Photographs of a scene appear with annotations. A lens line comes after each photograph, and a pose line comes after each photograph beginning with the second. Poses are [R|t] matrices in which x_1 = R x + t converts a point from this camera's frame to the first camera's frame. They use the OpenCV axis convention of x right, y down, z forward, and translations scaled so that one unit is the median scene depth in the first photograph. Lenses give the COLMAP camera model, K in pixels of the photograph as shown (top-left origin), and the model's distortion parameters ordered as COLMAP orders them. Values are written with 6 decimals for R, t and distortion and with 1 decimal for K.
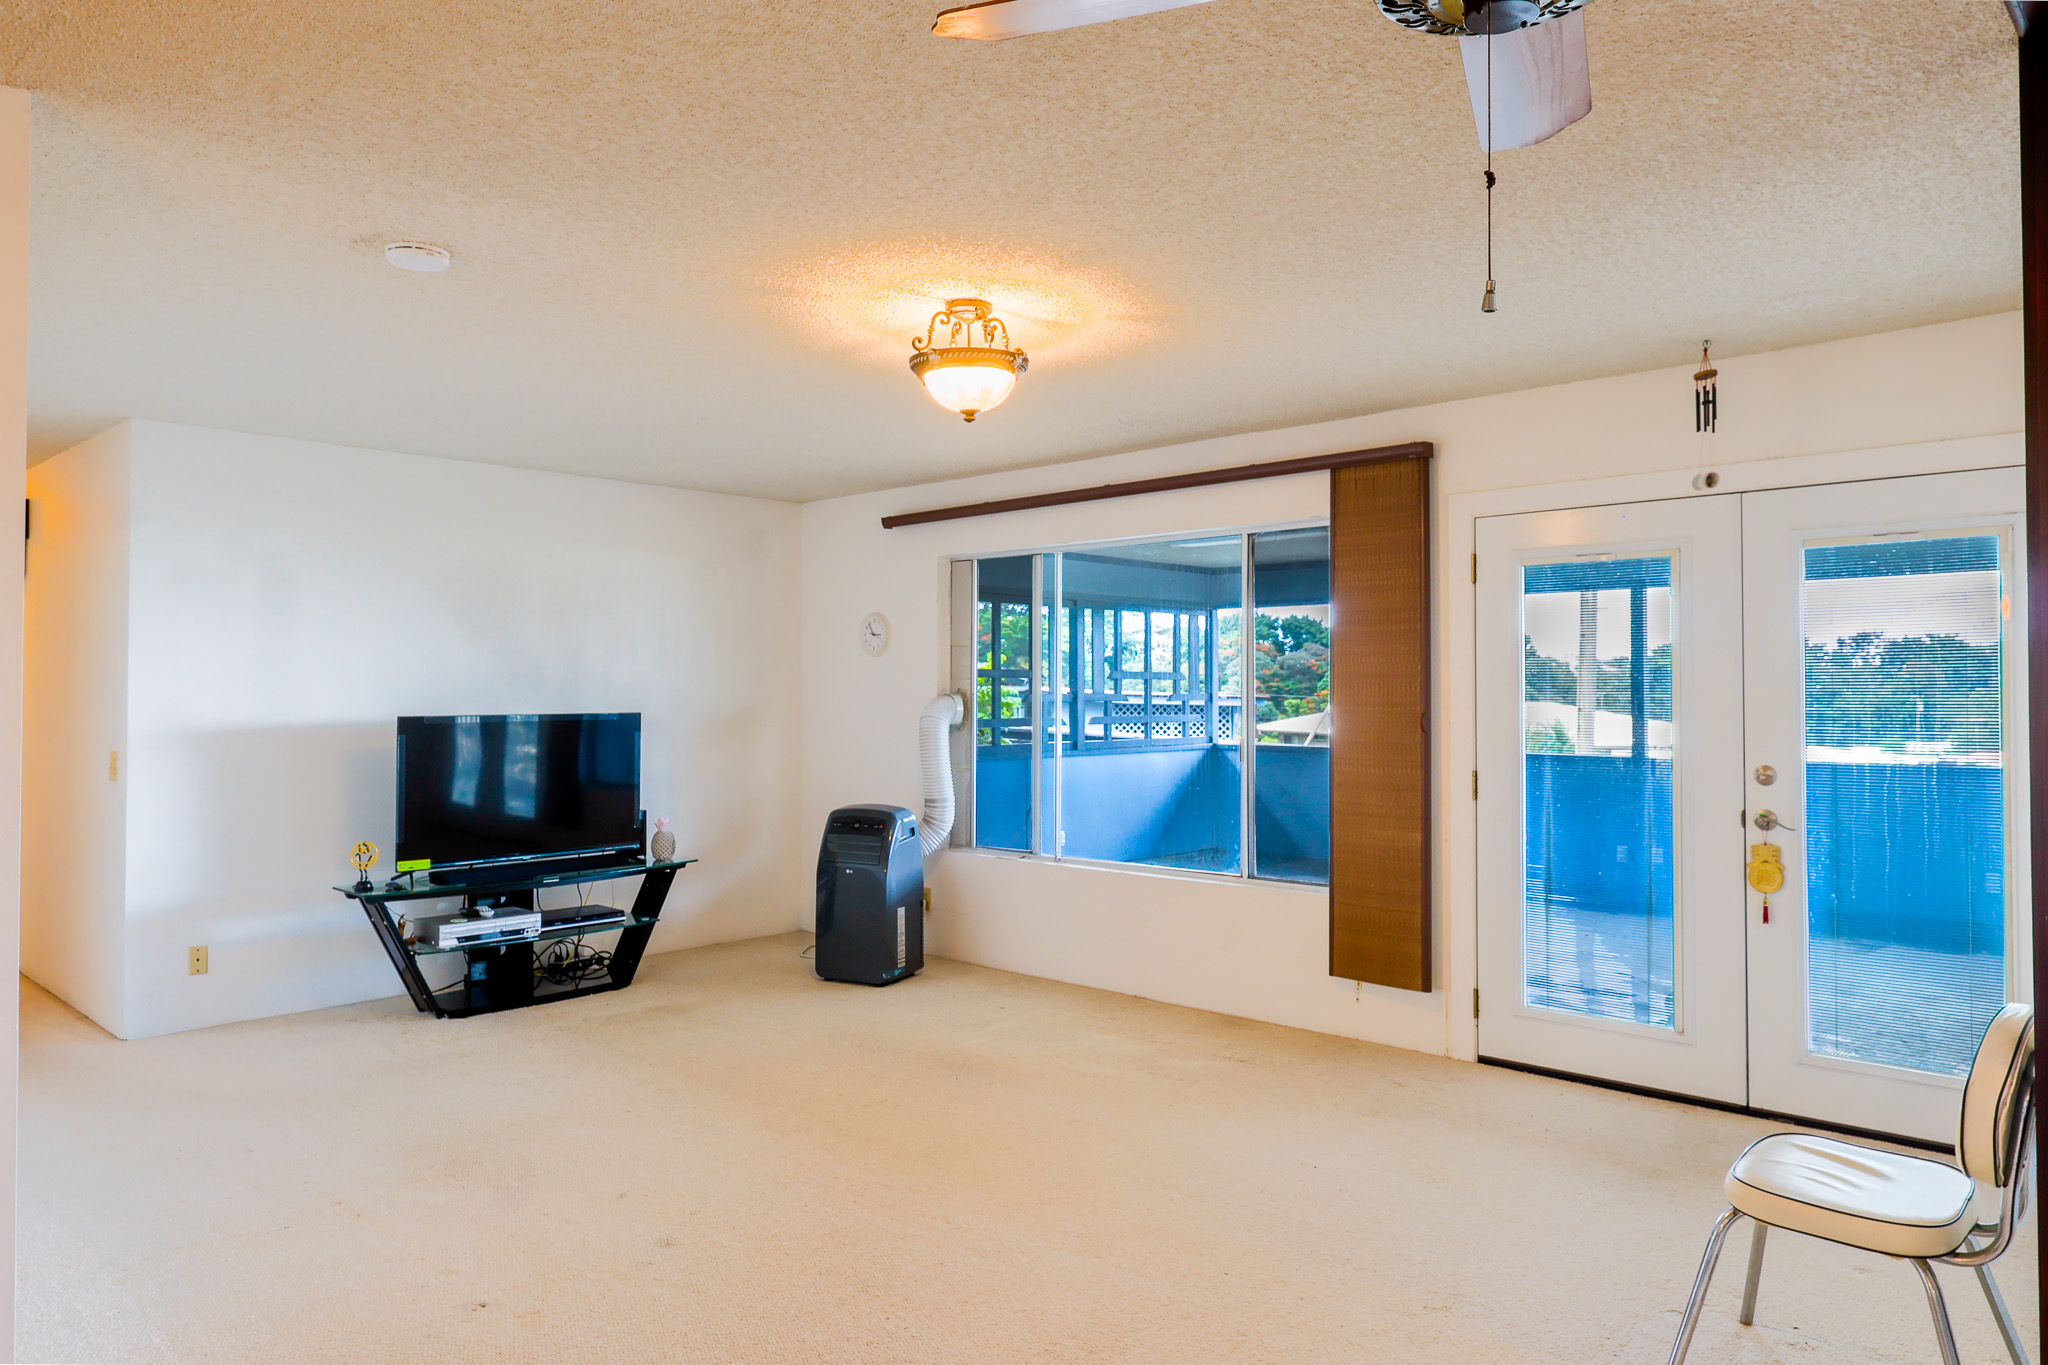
lens RADIAL K [[1346.5, 0, 1034.9], [0, 1346.5, 679.4], [0, 0, 1]] dist [-0.001395, -0.002966]
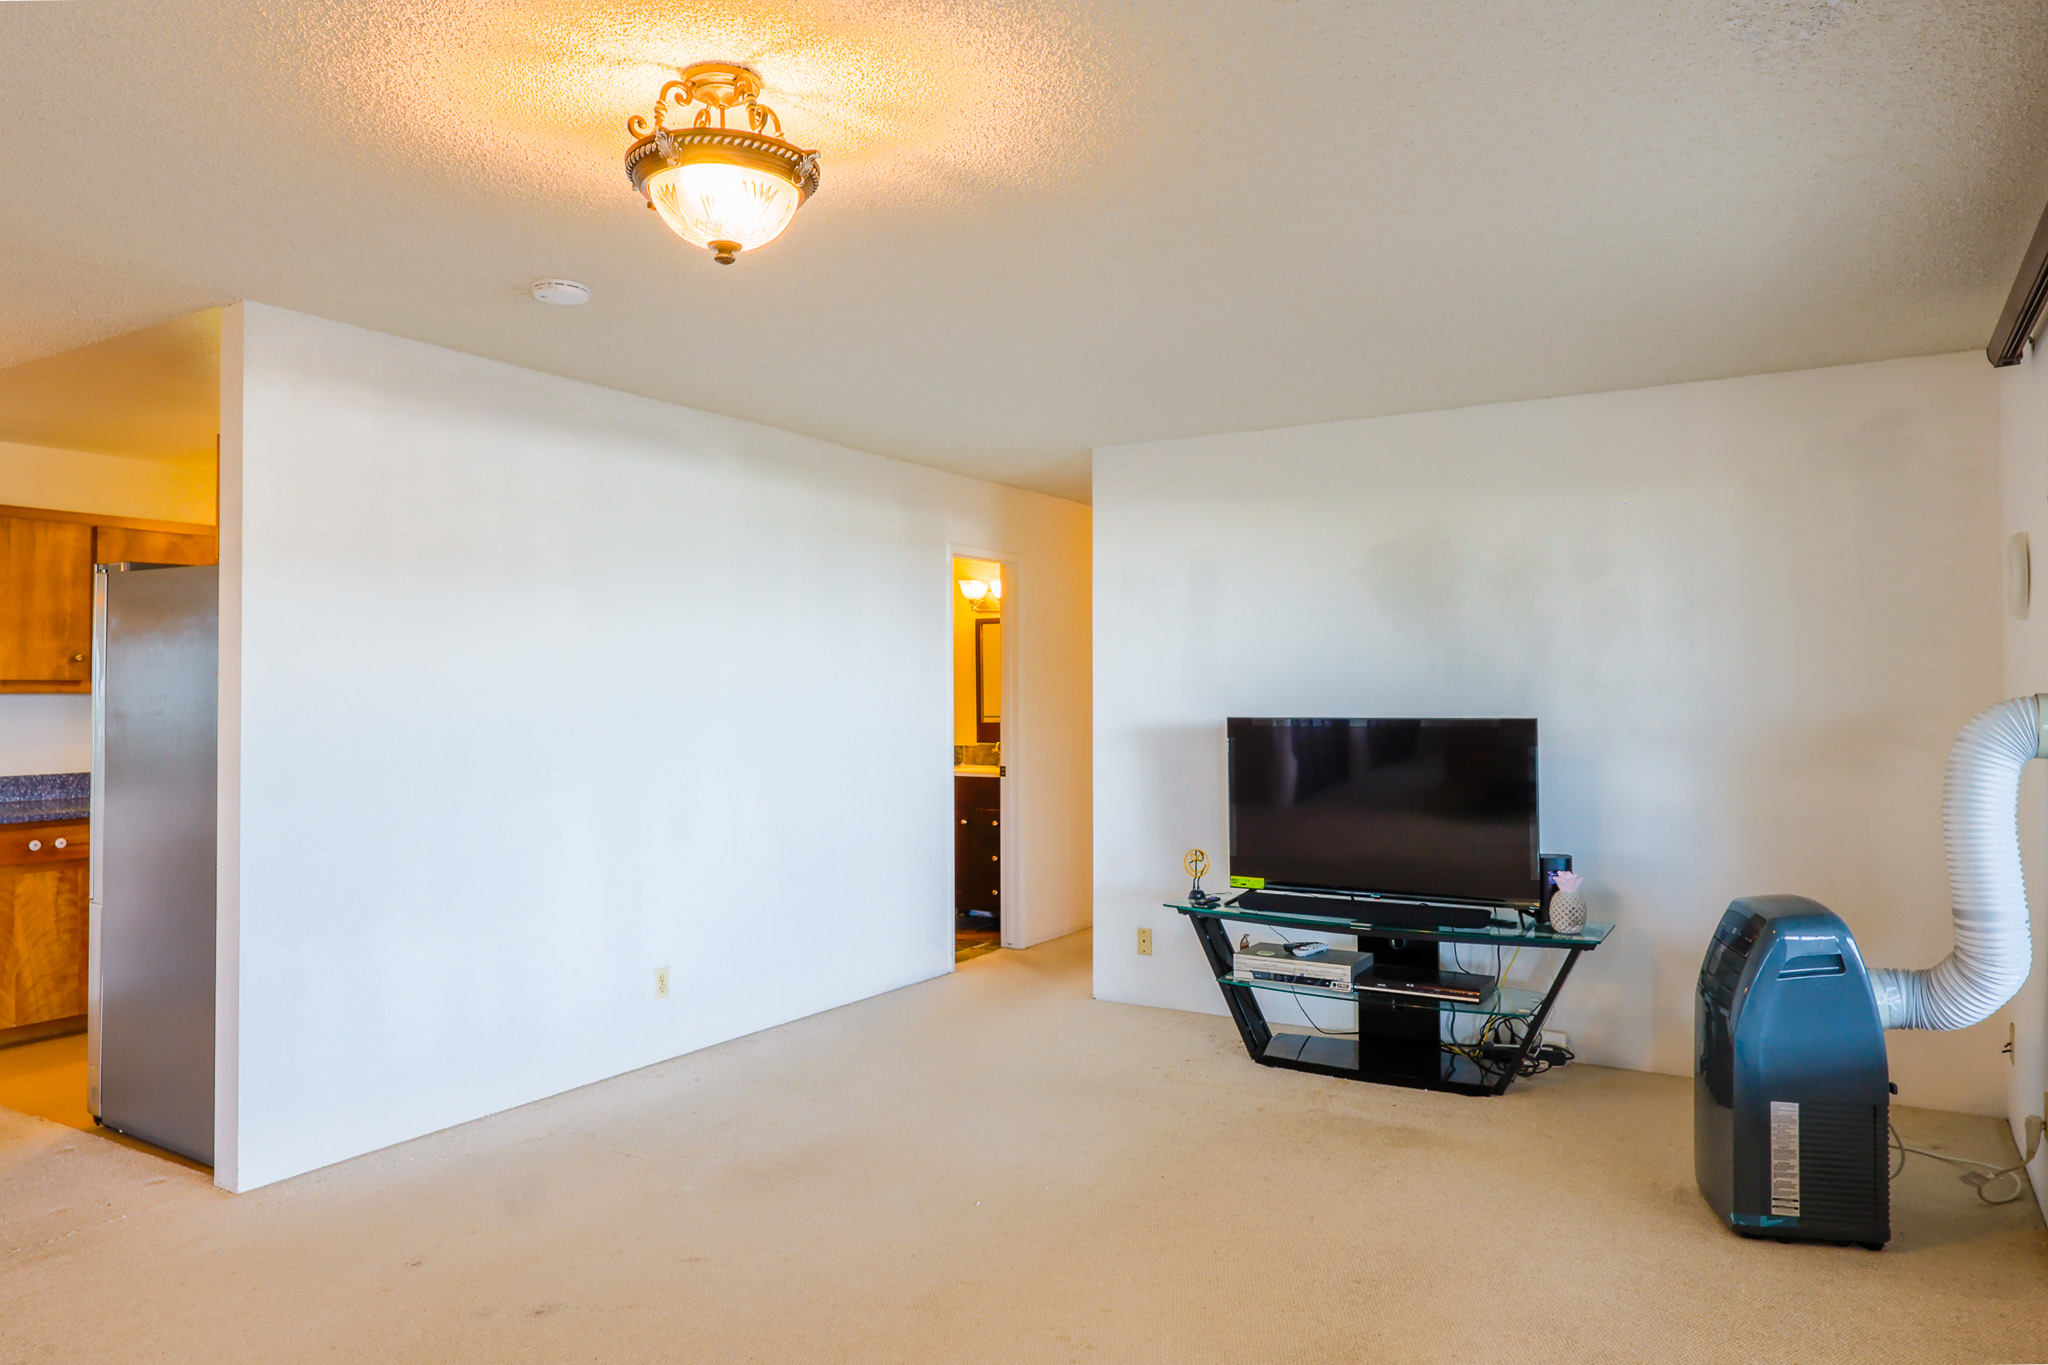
lens RADIAL K [[1346.5, 0, 1034.9], [0, 1346.5, 679.4], [0, 0, 1]] dist [-0.001395, -0.002966]
pose [[0.214630, -0.014335, -0.976590, 0.384158], [-0.003118, 0.999877, -0.015362, 0.016196], [0.976690, 0.006342, 0.214559, 0.660731]]
